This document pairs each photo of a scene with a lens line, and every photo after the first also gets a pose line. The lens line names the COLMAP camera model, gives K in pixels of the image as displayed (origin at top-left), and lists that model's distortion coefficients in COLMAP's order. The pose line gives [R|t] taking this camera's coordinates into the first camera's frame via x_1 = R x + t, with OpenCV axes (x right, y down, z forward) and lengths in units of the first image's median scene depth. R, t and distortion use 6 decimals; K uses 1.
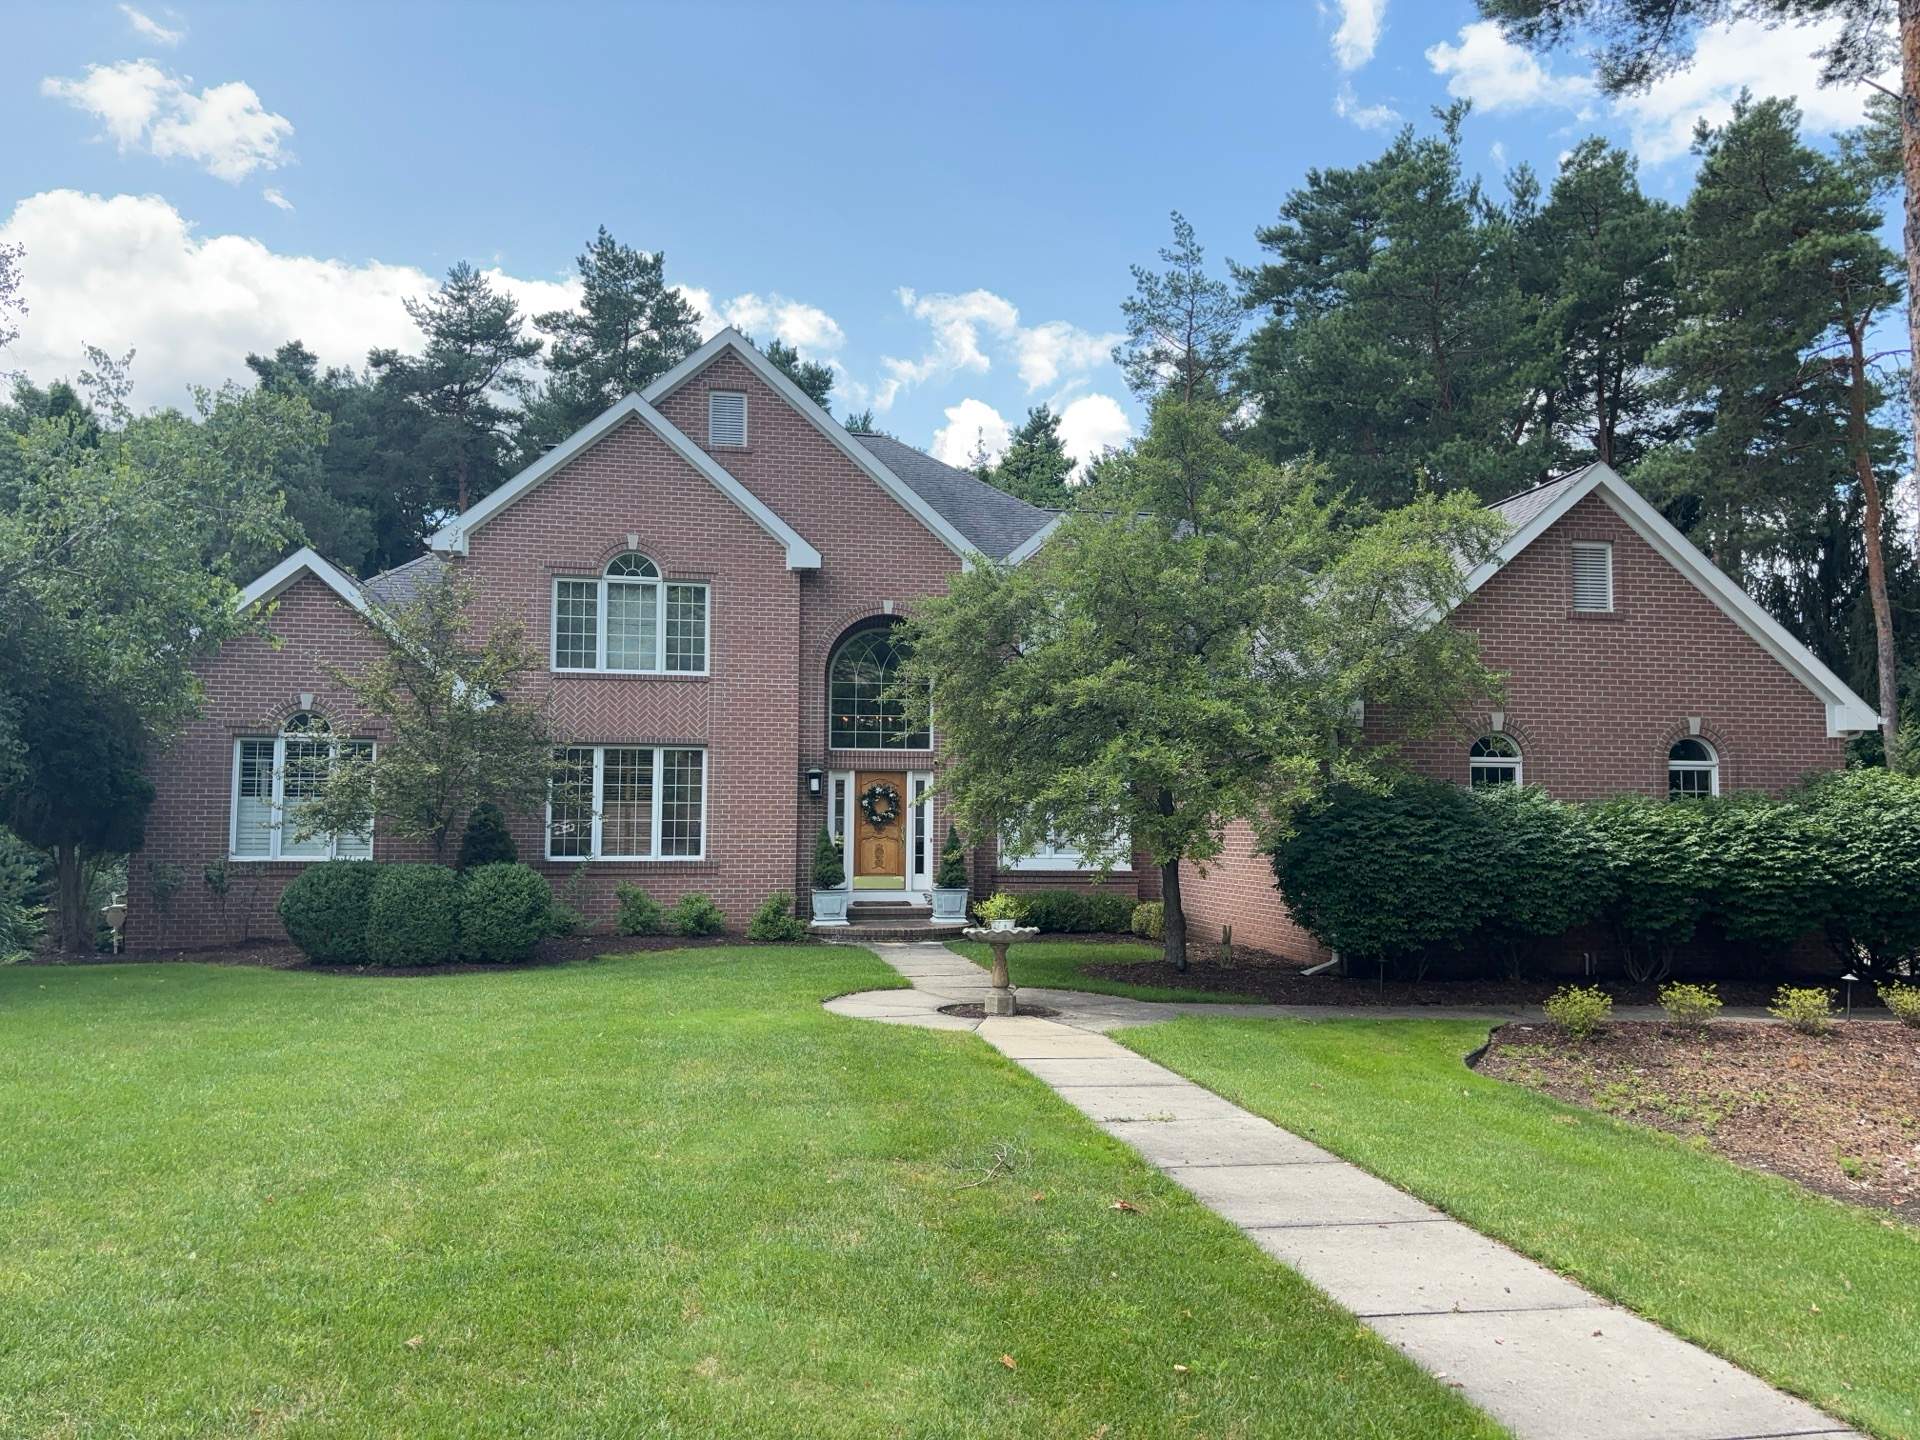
lens RADIAL K [[1399.1, 0, 960.0], [0, 1399.1, 720.0], [0, 0, 1]] dist [0.005112, -0.000643]
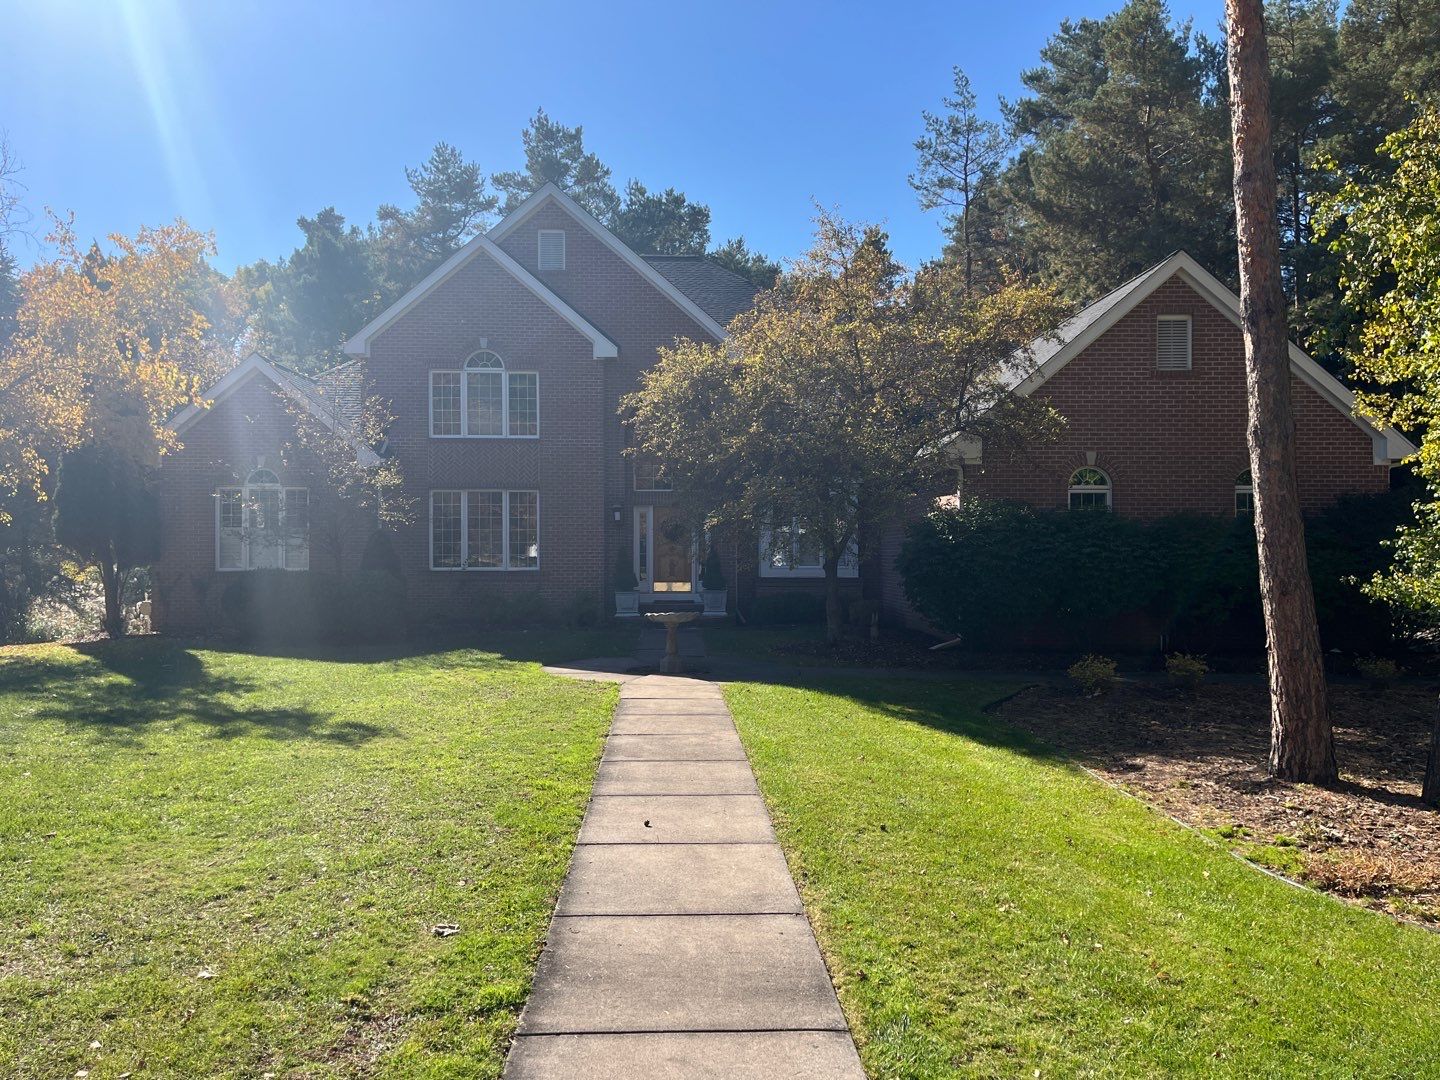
lens RADIAL K [[1049.3, 0, 720.0], [0, 1049.3, 540.0], [0, 0, 1]] dist [0.005112, -0.000643]
pose [[0.991063, -0.010662, -0.132971, 0.124278], [0.019076, 0.997883, 0.062171, 0.007239], [0.132027, -0.064152, 0.989168, -0.010047]]
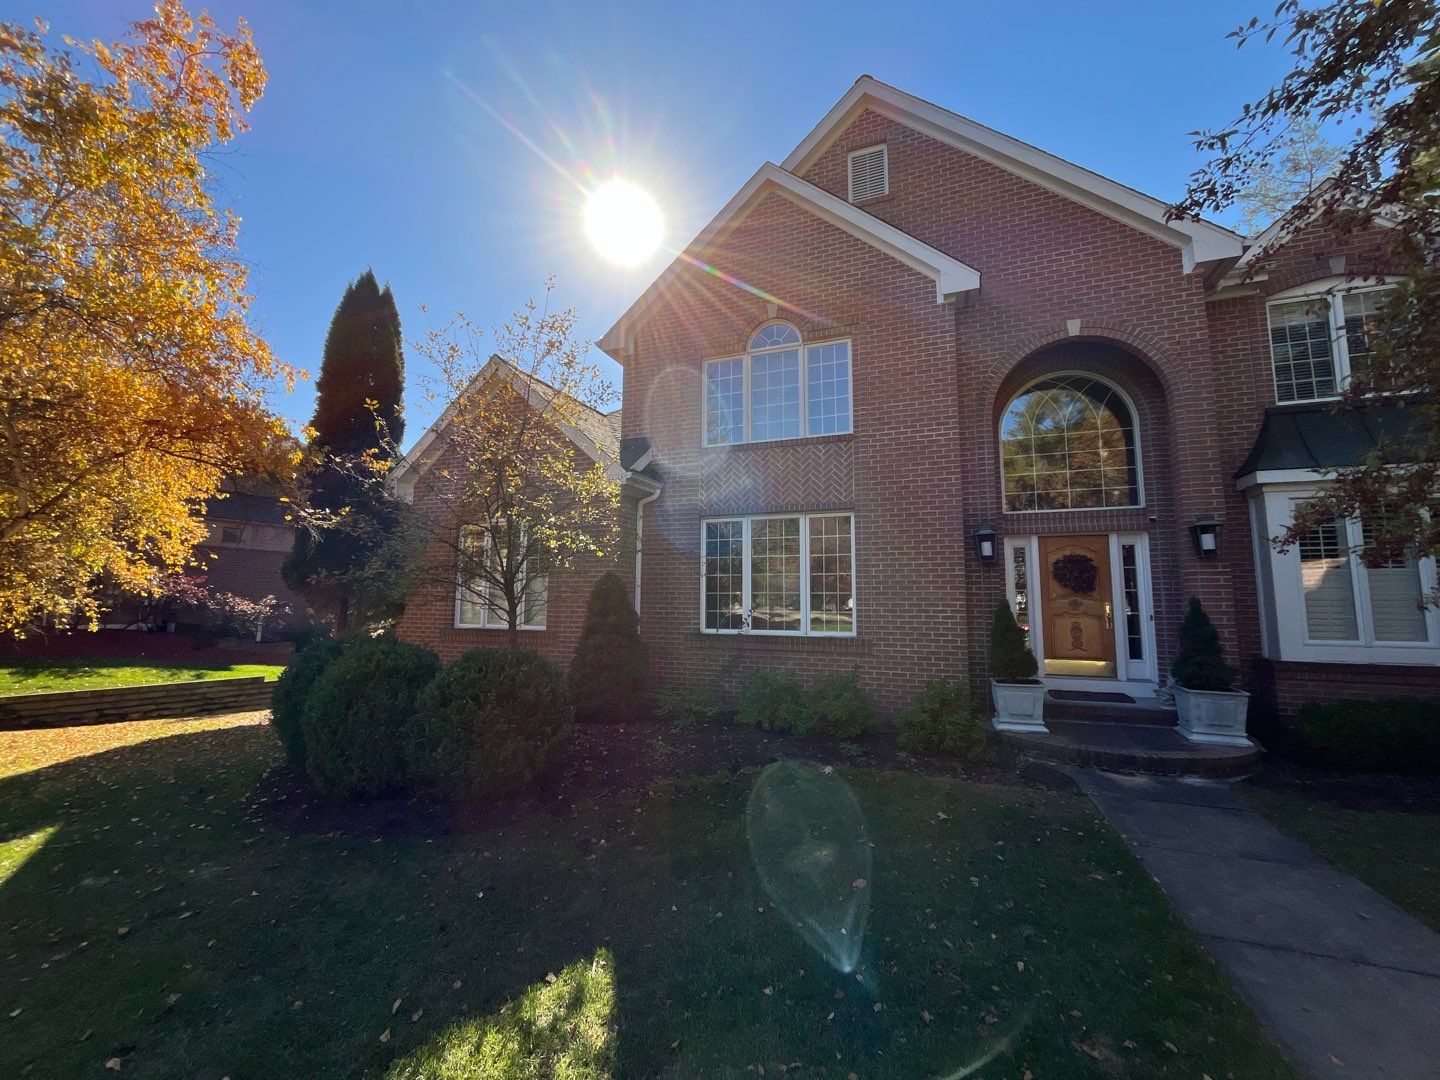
lens RADIAL K [[597.6, 0, 727.2], [0, 597.6, 530.1], [0, 0, 1]] dist [0.029762, 0.000038]
pose [[0.868128, -0.060087, -0.492690, -0.057115], [0.035766, 0.997638, -0.058650, 0.047152], [0.495050, 0.033294, 0.868226, 0.572652]]
